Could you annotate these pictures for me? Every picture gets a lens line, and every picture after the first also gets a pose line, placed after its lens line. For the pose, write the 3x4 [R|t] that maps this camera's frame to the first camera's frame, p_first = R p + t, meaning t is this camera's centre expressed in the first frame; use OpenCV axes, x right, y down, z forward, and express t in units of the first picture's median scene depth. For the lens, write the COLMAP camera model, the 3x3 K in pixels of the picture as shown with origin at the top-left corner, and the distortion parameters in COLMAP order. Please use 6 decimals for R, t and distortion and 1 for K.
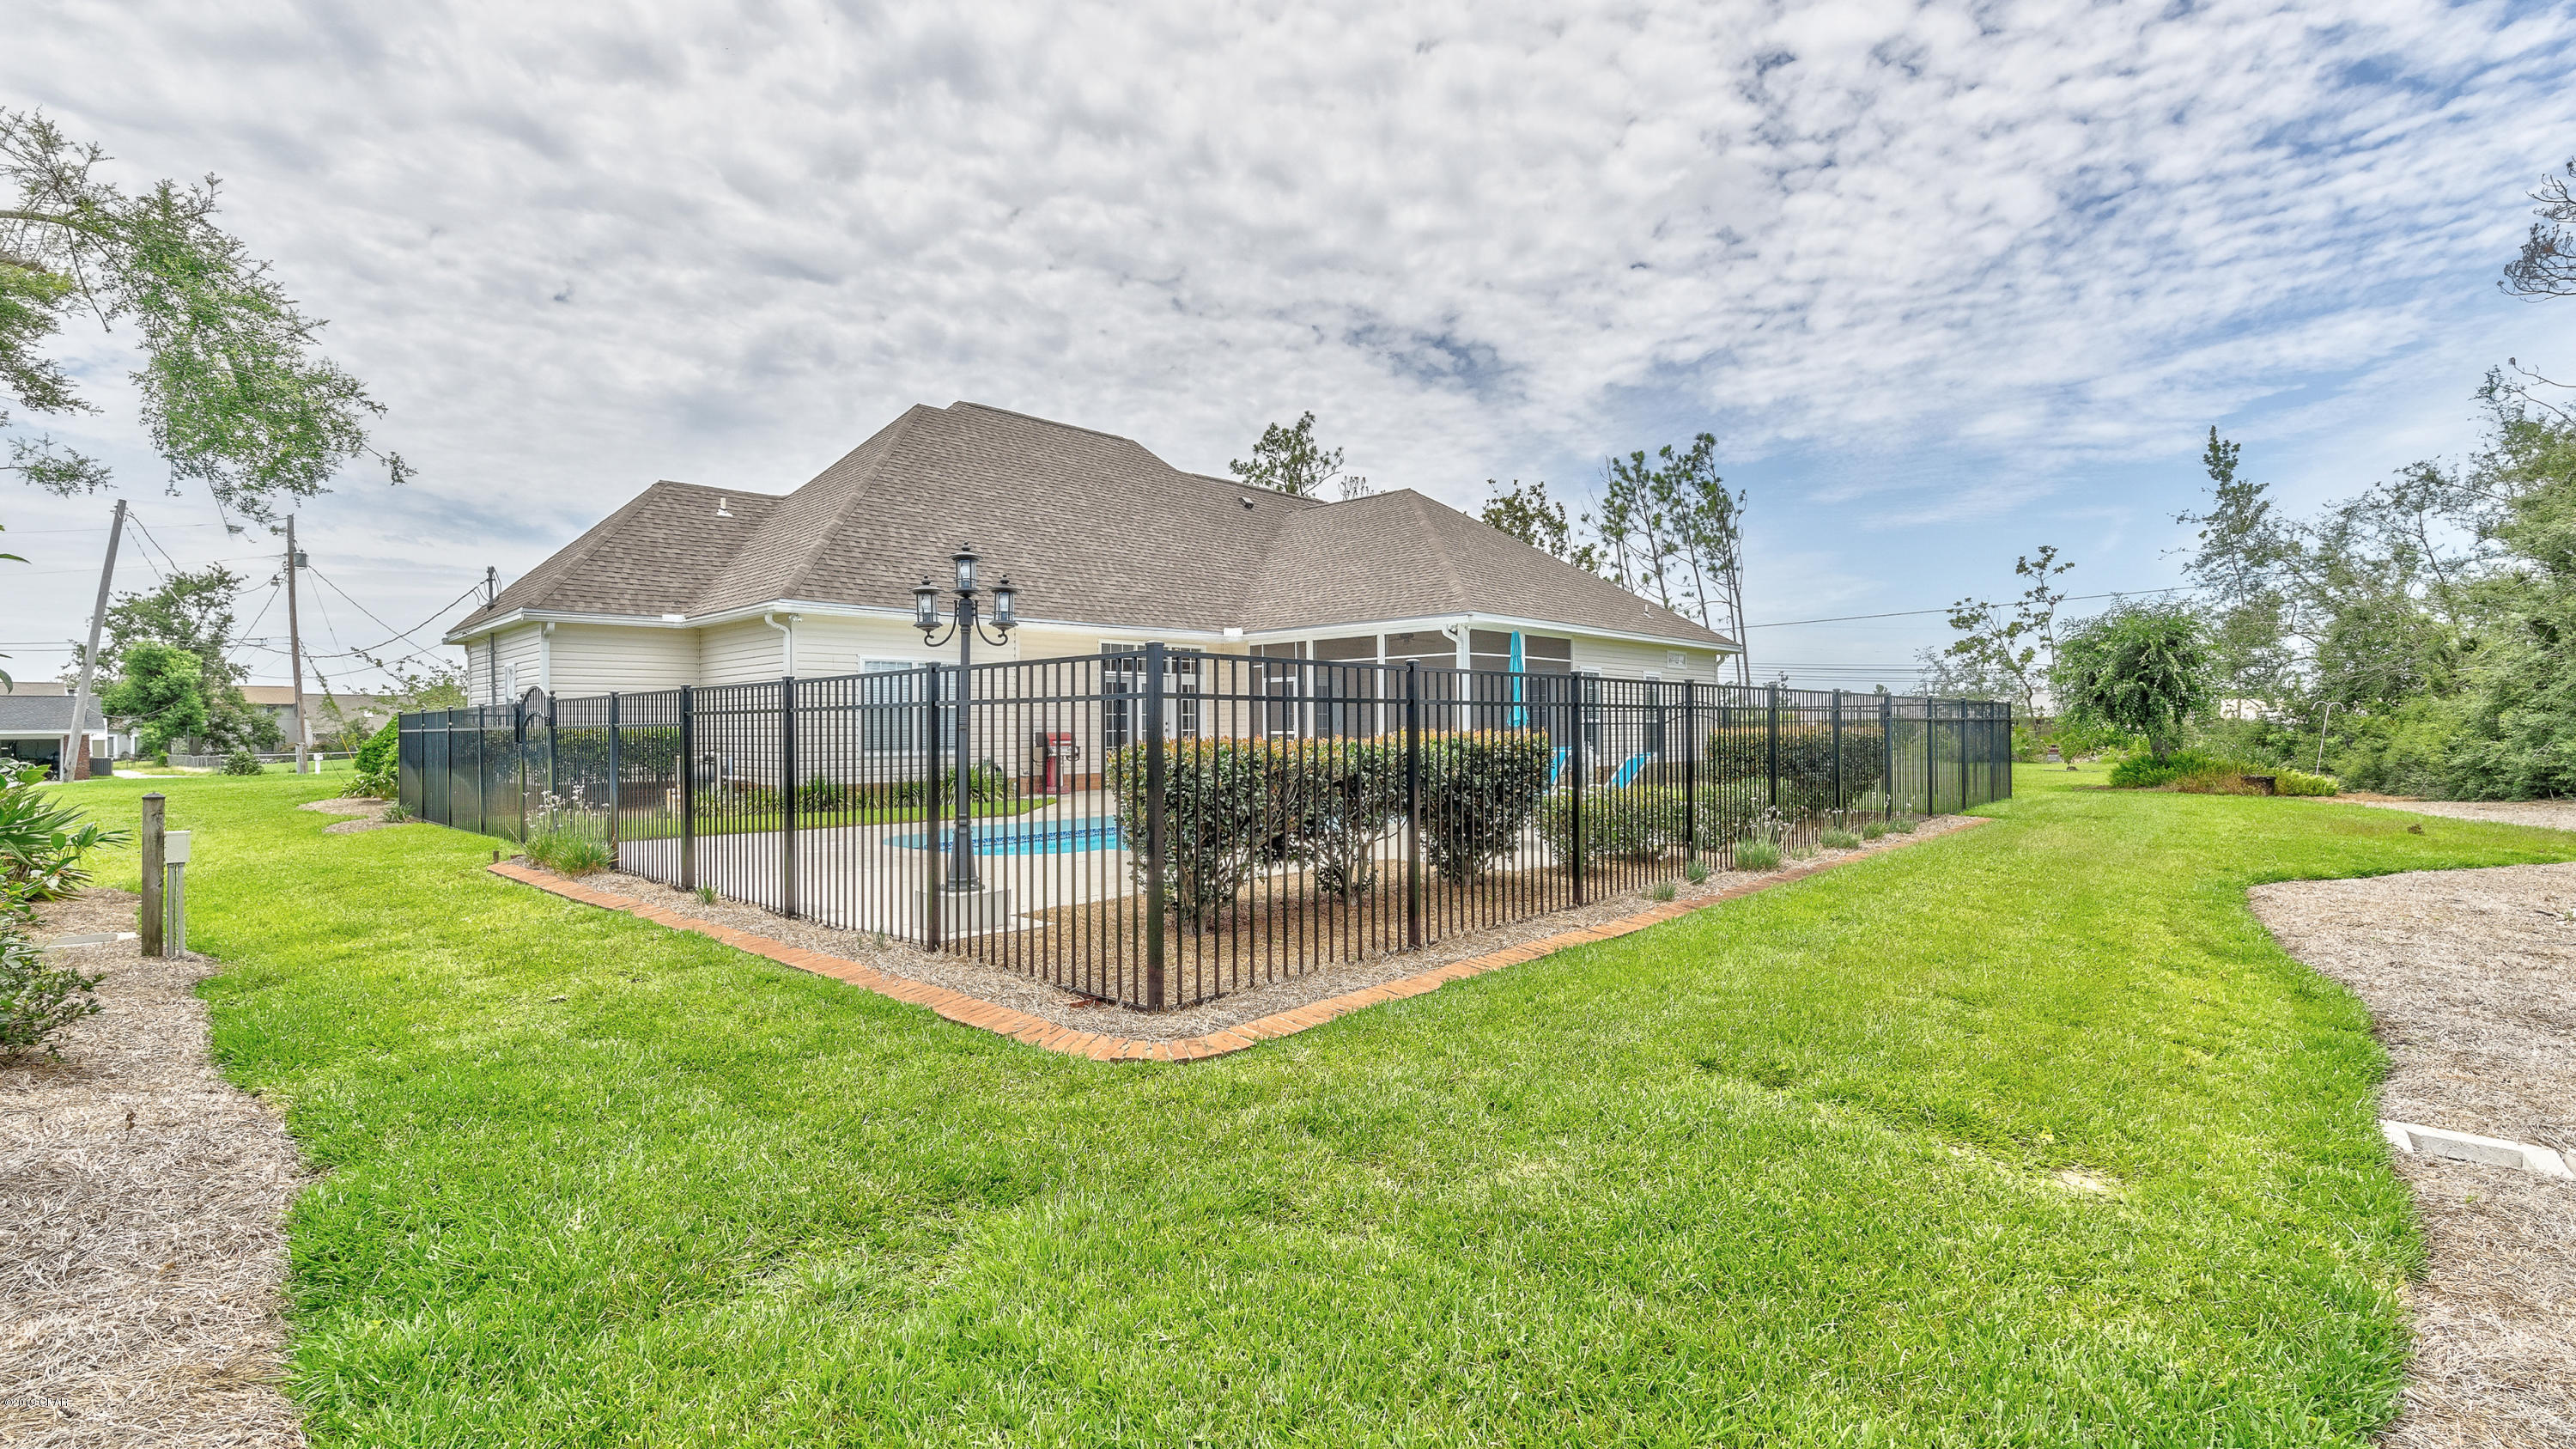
lens RADIAL K [[1134.8, 0, 1271.3], [0, 1134.8, 762.7], [0, 0, 1]] dist [0.001638, 0.000580]
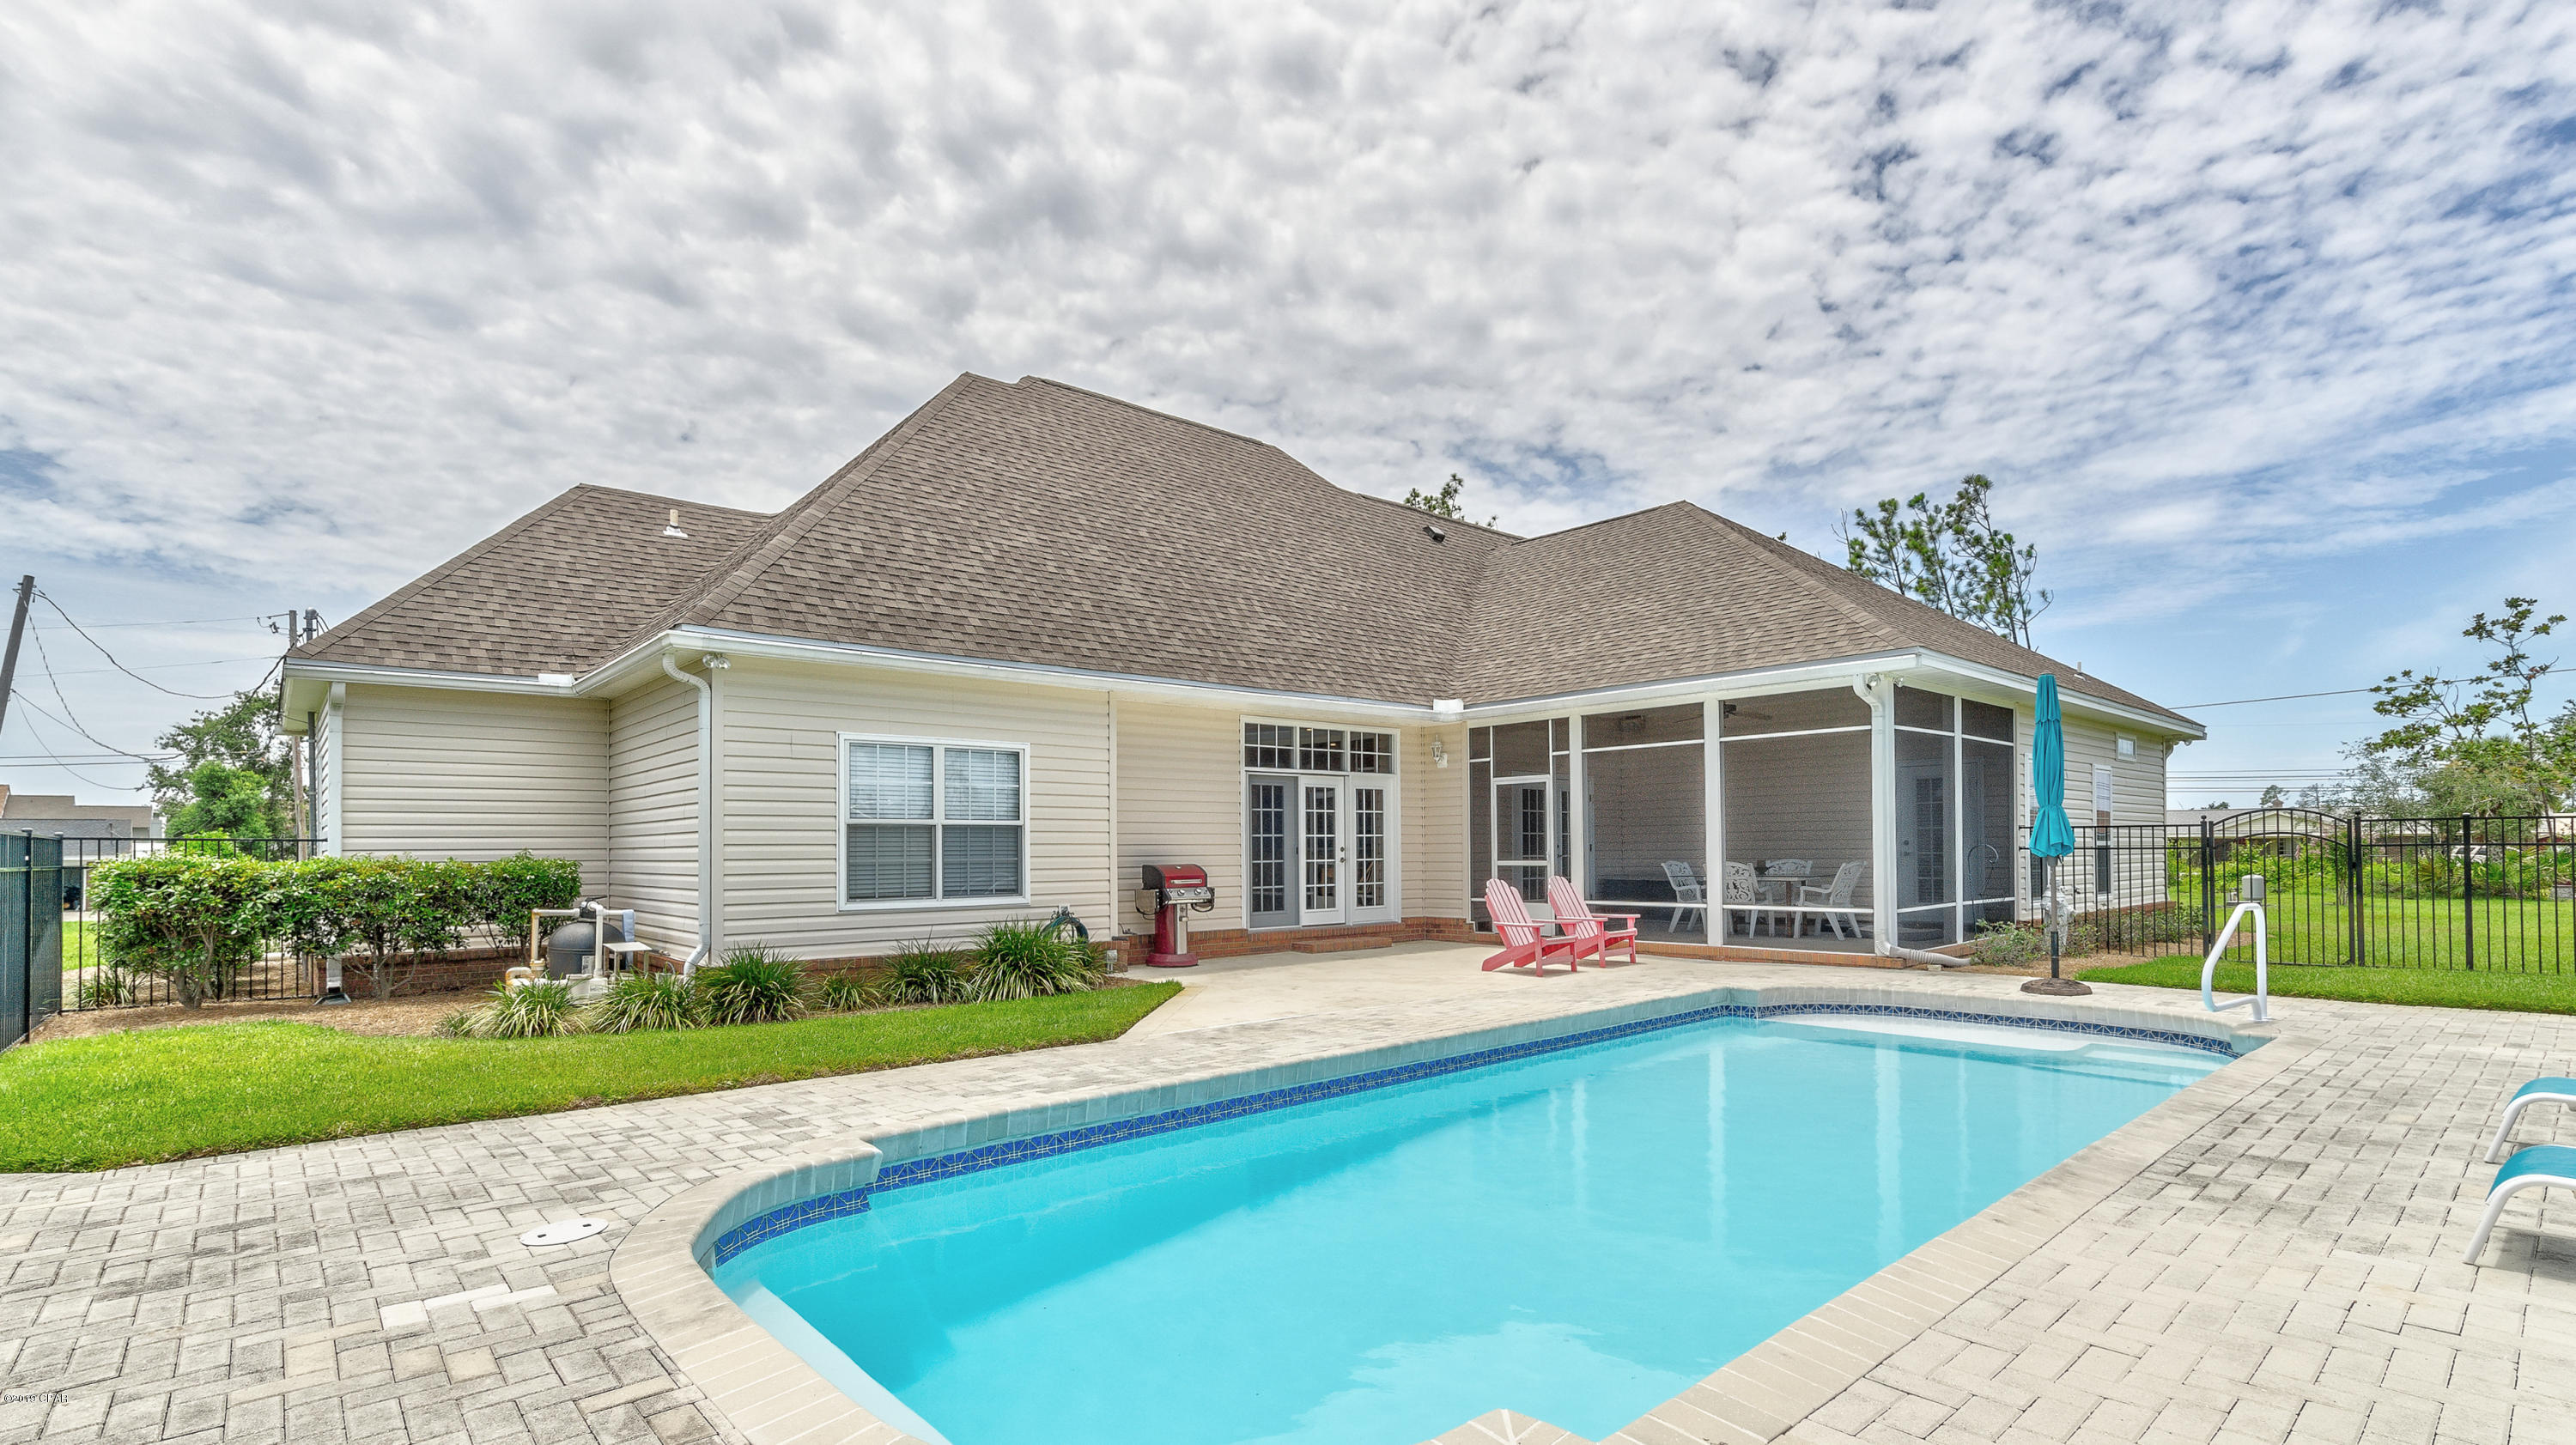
lens RADIAL K [[1174.2, 0, 1287.2], [0, 1174.2, 788.6], [0, 0, 1]] dist [0.009681, 0.000046]
pose [[0.997389, -0.005772, -0.071991, -0.064879], [-0.000116, 0.996672, -0.081515, -0.012635], [0.072222, 0.081310, 0.994069, 0.296846]]
